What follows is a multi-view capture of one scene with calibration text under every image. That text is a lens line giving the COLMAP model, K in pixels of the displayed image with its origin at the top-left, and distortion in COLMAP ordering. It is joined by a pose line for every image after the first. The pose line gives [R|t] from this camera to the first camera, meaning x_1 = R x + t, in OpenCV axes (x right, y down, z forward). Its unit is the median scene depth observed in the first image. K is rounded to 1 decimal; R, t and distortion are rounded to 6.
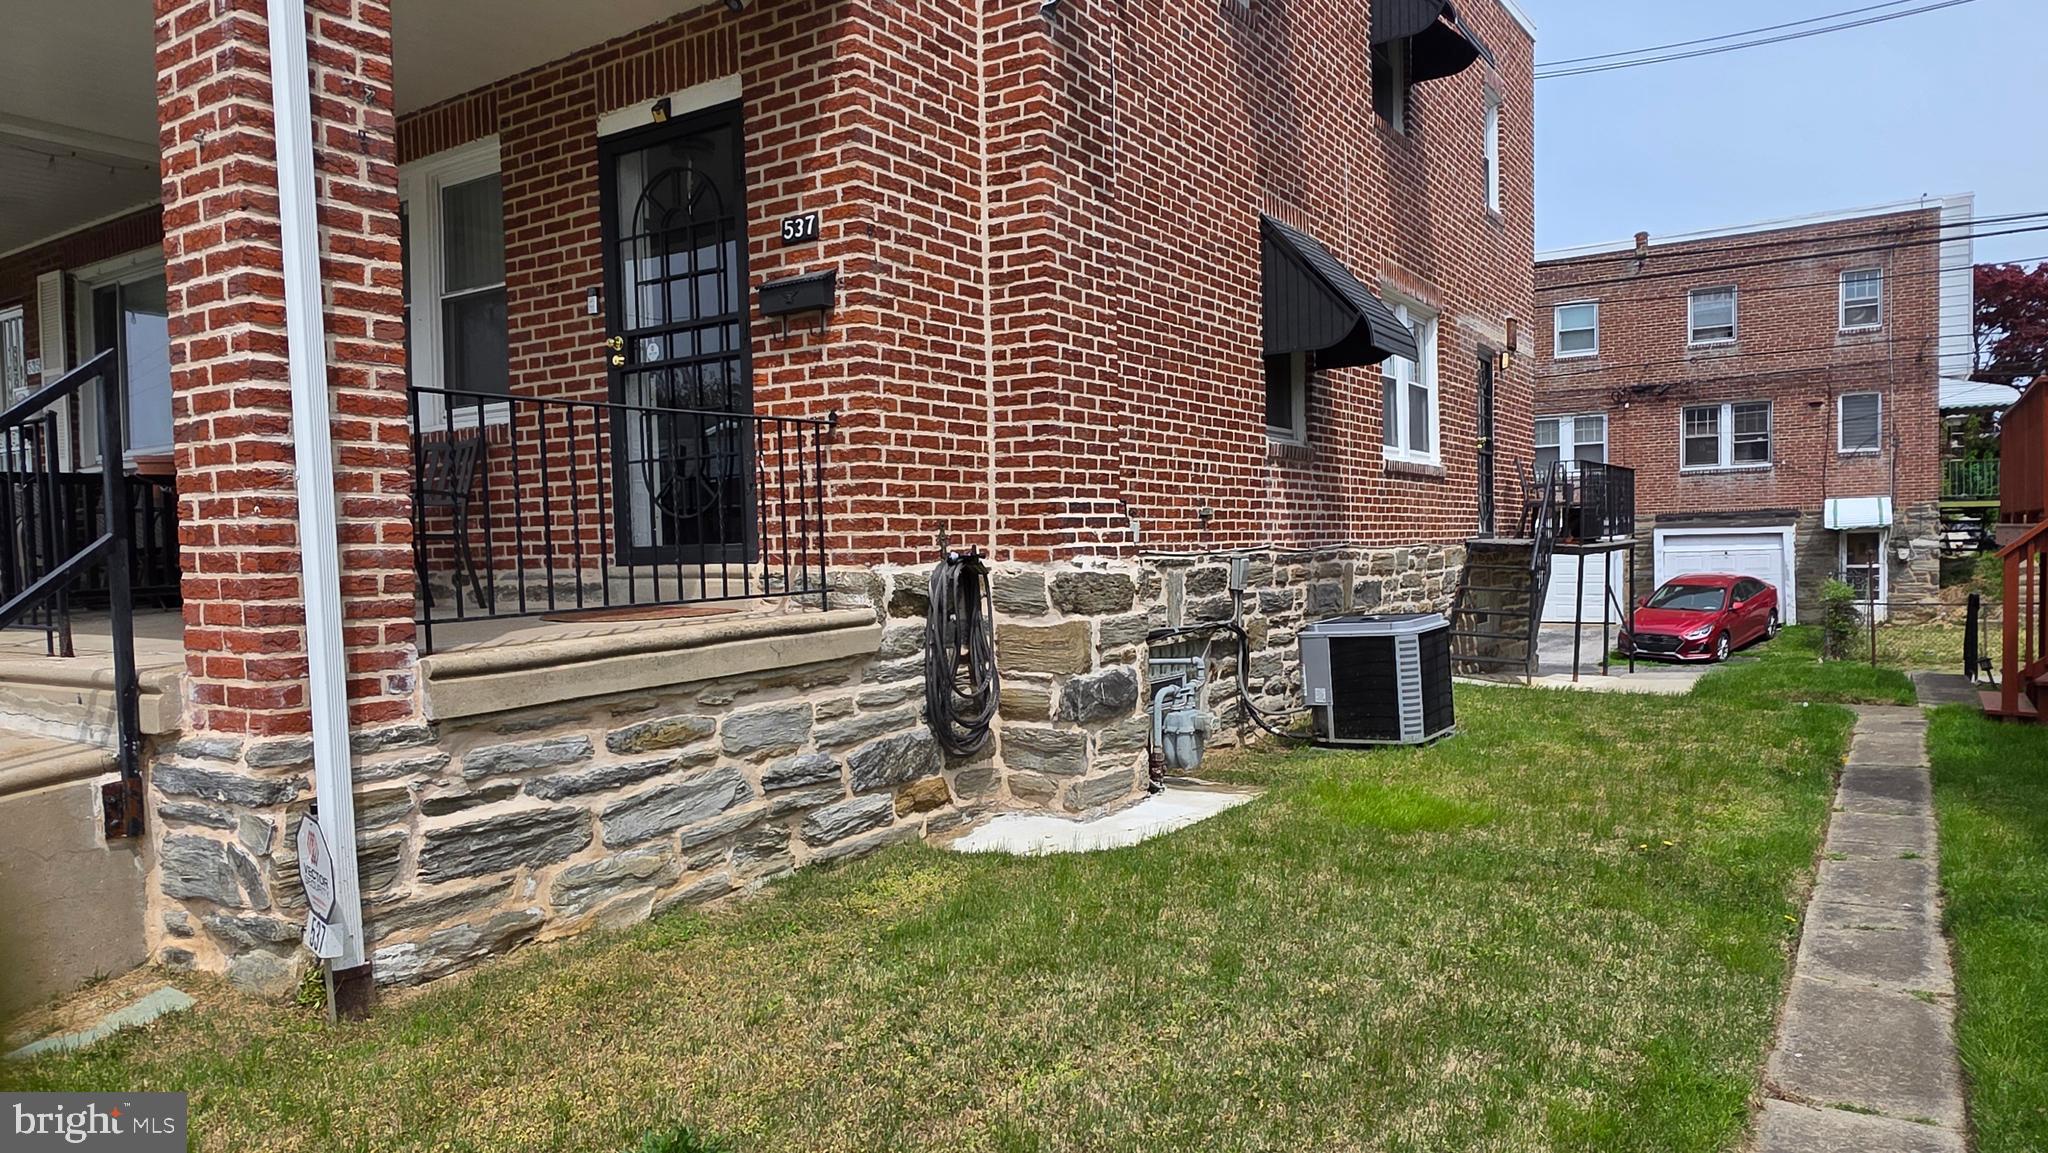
lens RADIAL K [[1300.9, 0, 1043.6], [0, 1300.9, 606.3], [0, 0, 1]] dist [0.007020, -0.008148]
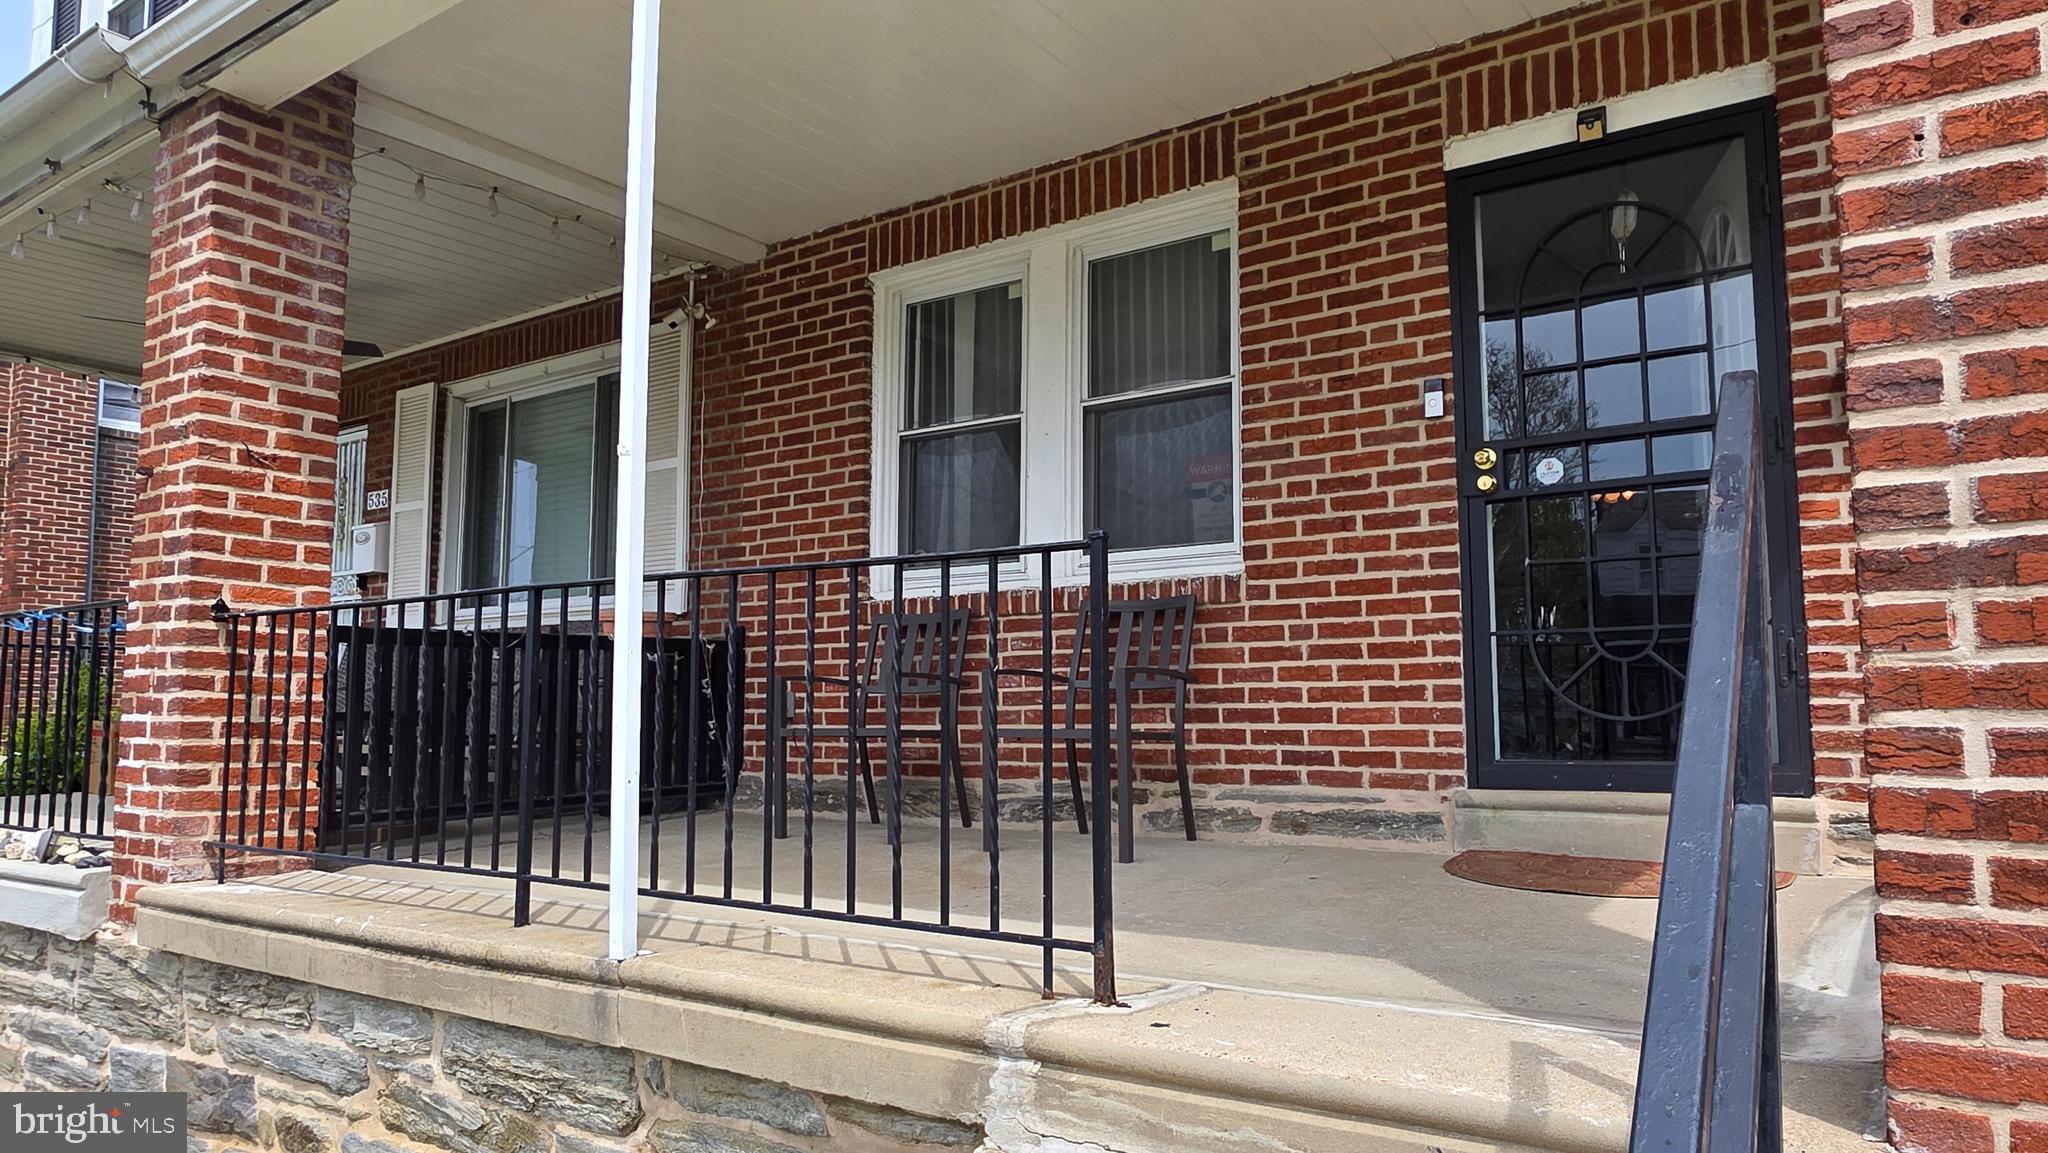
lens RADIAL K [[1300.9, 0, 1047.5], [0, 1300.9, 603.0], [0, 0, 1]] dist [0.007020, -0.008148]
pose [[0.999680, 0.014854, -0.020482, -0.537286], [-0.017372, 0.991513, -0.128843, -0.036108], [0.018395, 0.129157, 0.991454, 0.332503]]
